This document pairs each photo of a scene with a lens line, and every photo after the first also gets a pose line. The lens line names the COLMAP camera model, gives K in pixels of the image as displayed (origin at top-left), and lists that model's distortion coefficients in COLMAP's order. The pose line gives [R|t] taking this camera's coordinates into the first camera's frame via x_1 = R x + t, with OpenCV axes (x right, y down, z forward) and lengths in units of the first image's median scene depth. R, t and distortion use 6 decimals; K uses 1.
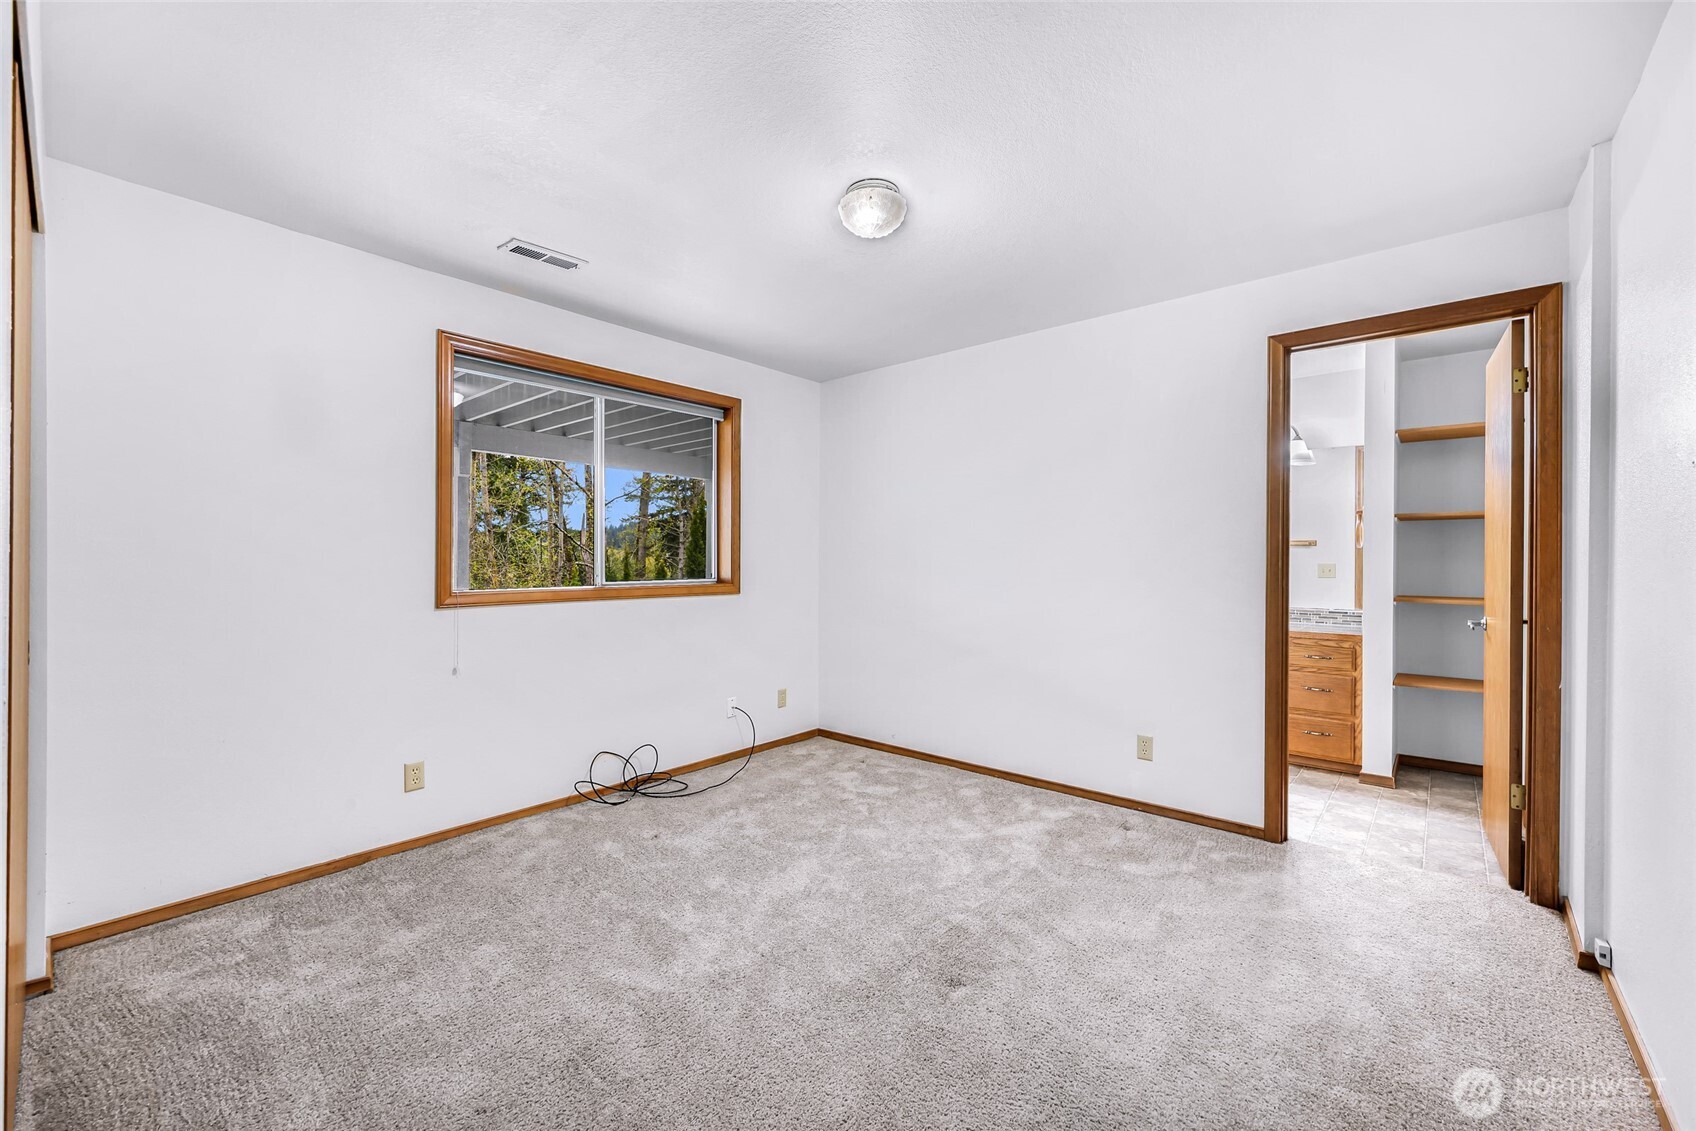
lens RADIAL K [[676.3, 0, 841.4], [0, 676.3, 563.8], [0, 0, 1]] dist [0.003401, 0.000176]
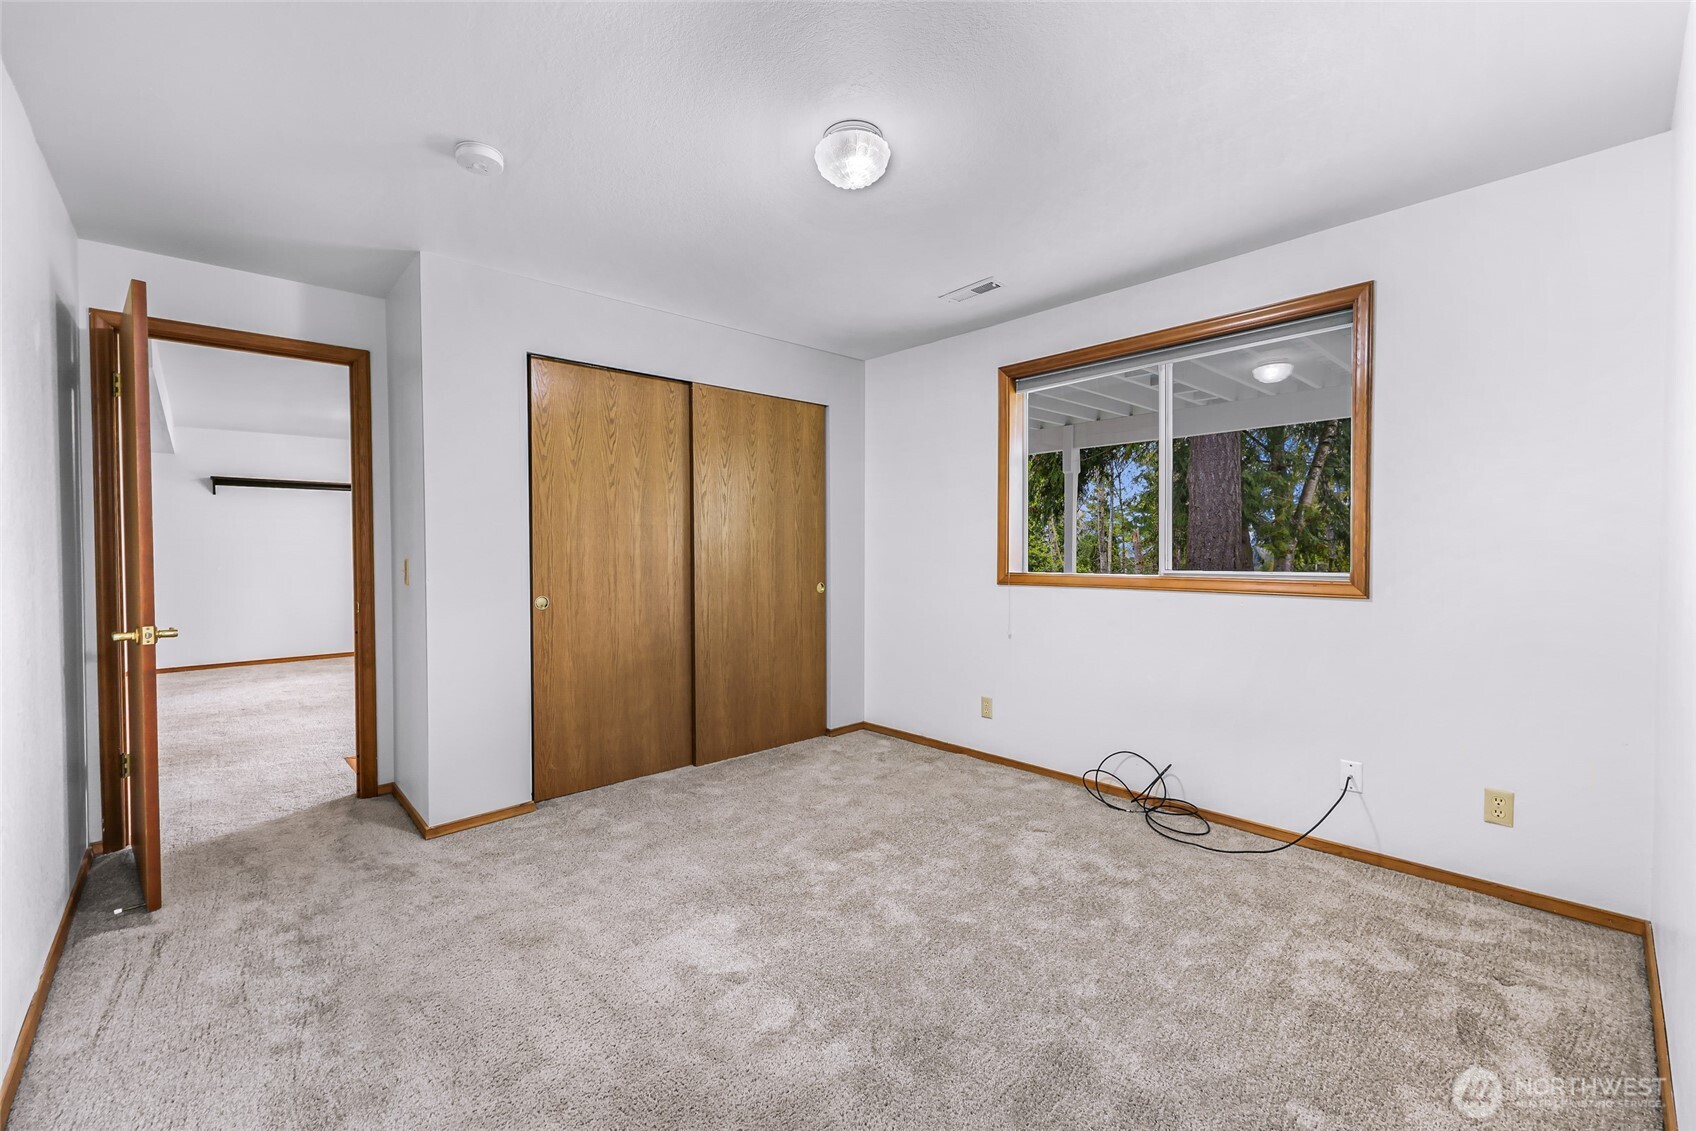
lens RADIAL K [[710.5, 0, 838.1], [0, 710.5, 564.0], [0, 0, 1]] dist [0.000502, 0.000079]
pose [[-0.113527, 0.028832, -0.993116, 0.670884], [0.005327, 0.999582, 0.028411, -0.011120], [0.993521, -0.002065, -0.113633, 0.727171]]
